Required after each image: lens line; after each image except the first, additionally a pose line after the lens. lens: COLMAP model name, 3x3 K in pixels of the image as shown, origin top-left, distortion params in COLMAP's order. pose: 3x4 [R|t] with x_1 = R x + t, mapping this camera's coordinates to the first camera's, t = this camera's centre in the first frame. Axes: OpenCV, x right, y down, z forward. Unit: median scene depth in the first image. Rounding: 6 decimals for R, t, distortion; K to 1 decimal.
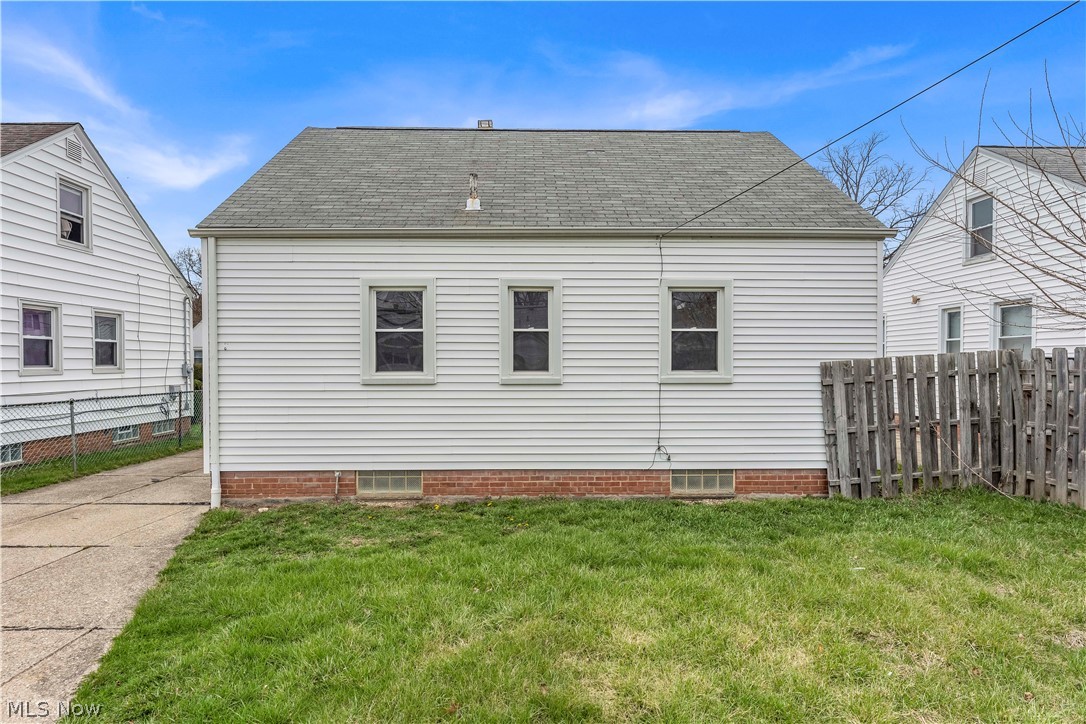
lens RADIAL K [[441.2, 0, 535.6], [0, 441.2, 369.0], [0, 0, 1]] dist [-0.001545, -0.000472]
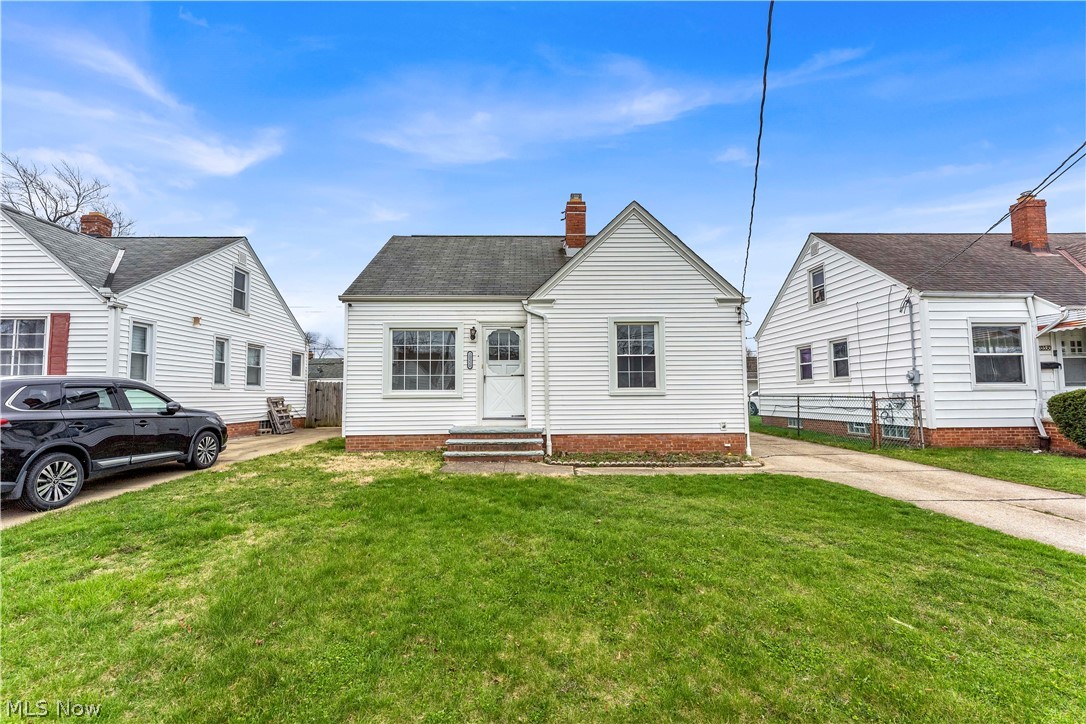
lens RADIAL K [[441.2, 0, 535.6], [0, 441.2, 369.0], [0, 0, 1]] dist [-0.001545, -0.000472]
pose [[-0.999933, 0.011524, -0.000890, 0.015577], [0.011556, 0.998120, -0.060193, 0.042005], [0.000195, -0.060199, -0.998186, 2.424636]]
